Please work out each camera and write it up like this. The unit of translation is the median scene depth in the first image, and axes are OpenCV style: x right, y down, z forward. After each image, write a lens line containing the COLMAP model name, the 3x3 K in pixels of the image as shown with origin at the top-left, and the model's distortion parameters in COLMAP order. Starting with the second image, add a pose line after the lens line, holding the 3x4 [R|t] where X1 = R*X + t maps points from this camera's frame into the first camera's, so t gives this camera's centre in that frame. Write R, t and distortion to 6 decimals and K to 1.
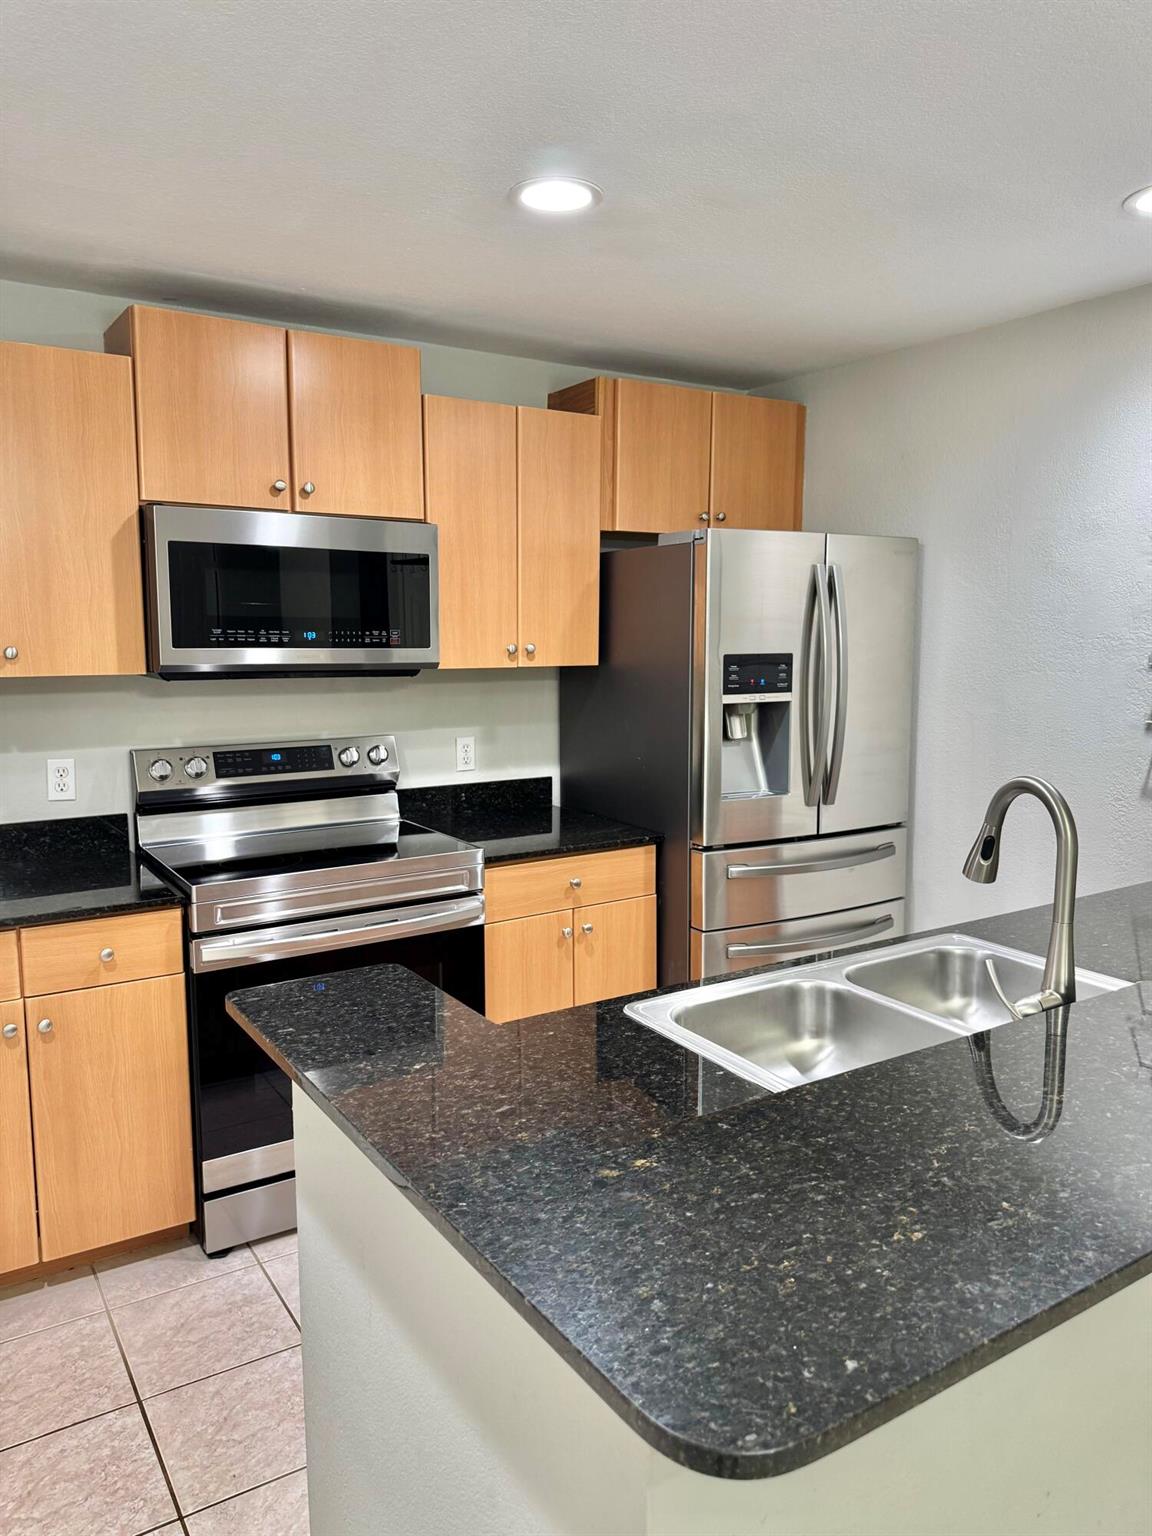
lens RADIAL K [[1058.1, 0, 576.0], [0, 1058.1, 768.0], [0, 0, 1]] dist [0.015857, -0.003002]
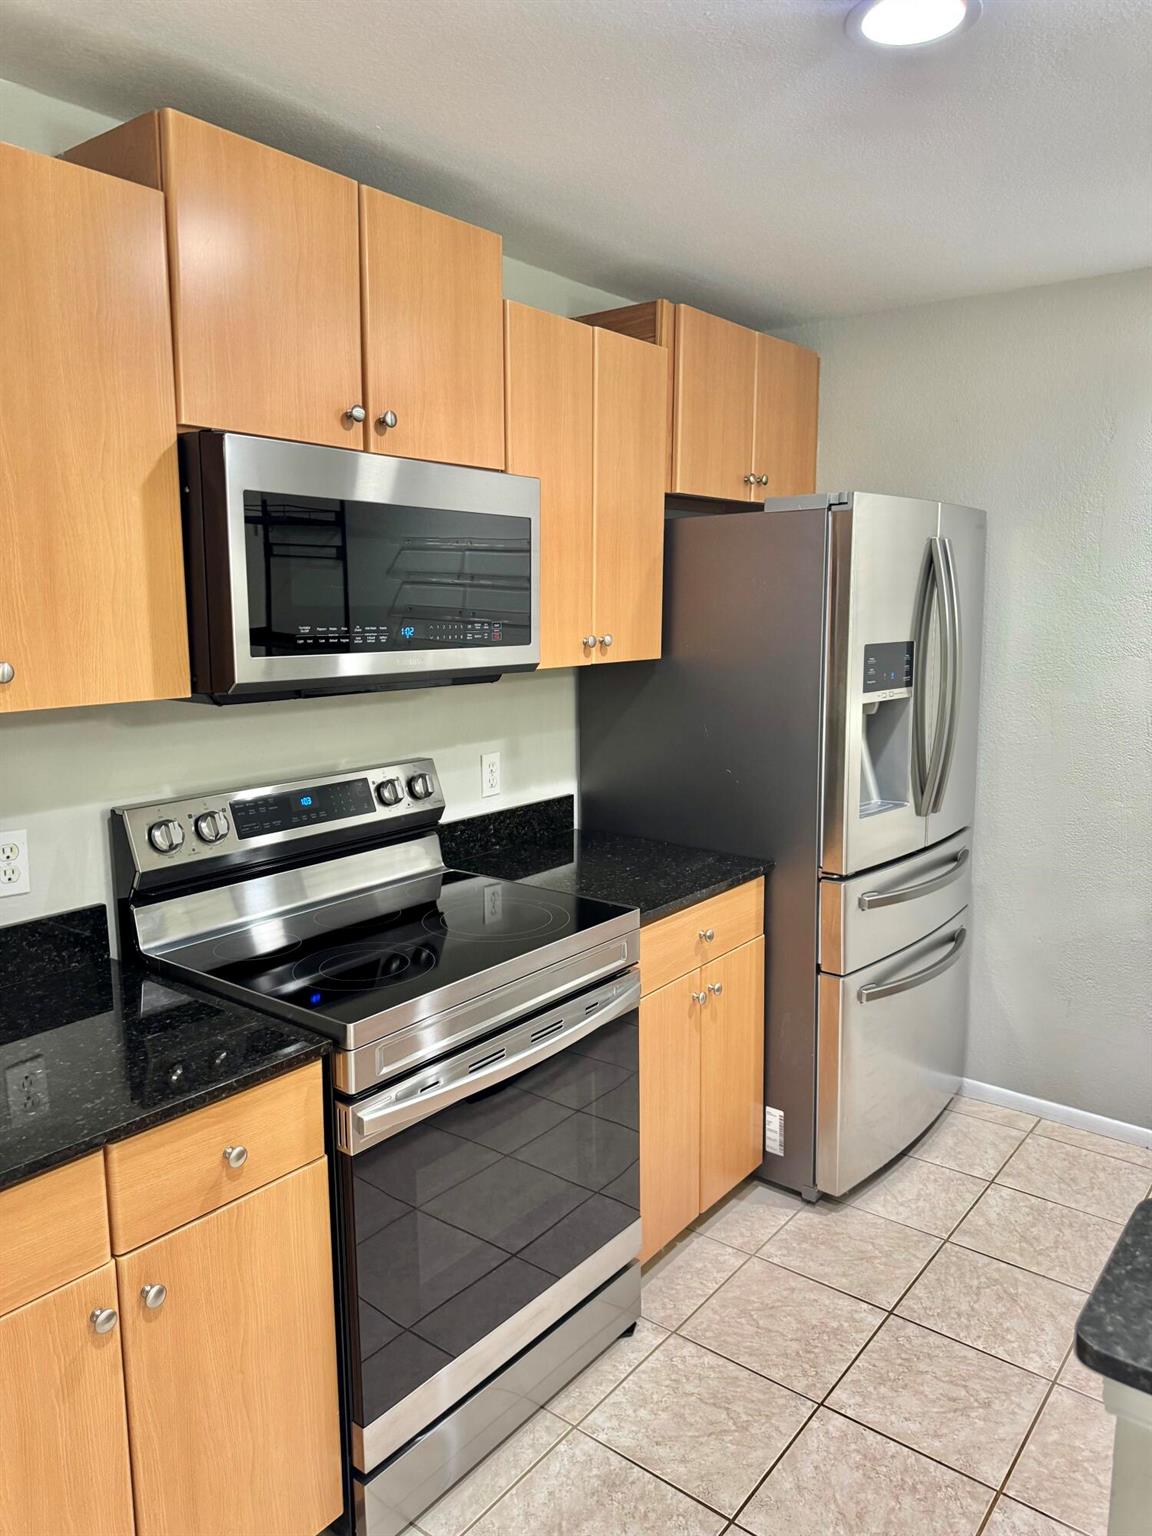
lens RADIAL K [[1058.1, 0, 576.0], [0, 1058.1, 768.0], [0, 0, 1]] dist [0.015857, -0.003002]
pose [[0.953461, -0.055003, 0.296457, -0.330291], [0.047684, 0.998354, 0.031870, -0.048187], [-0.297722, -0.016251, 0.954514, 0.273399]]
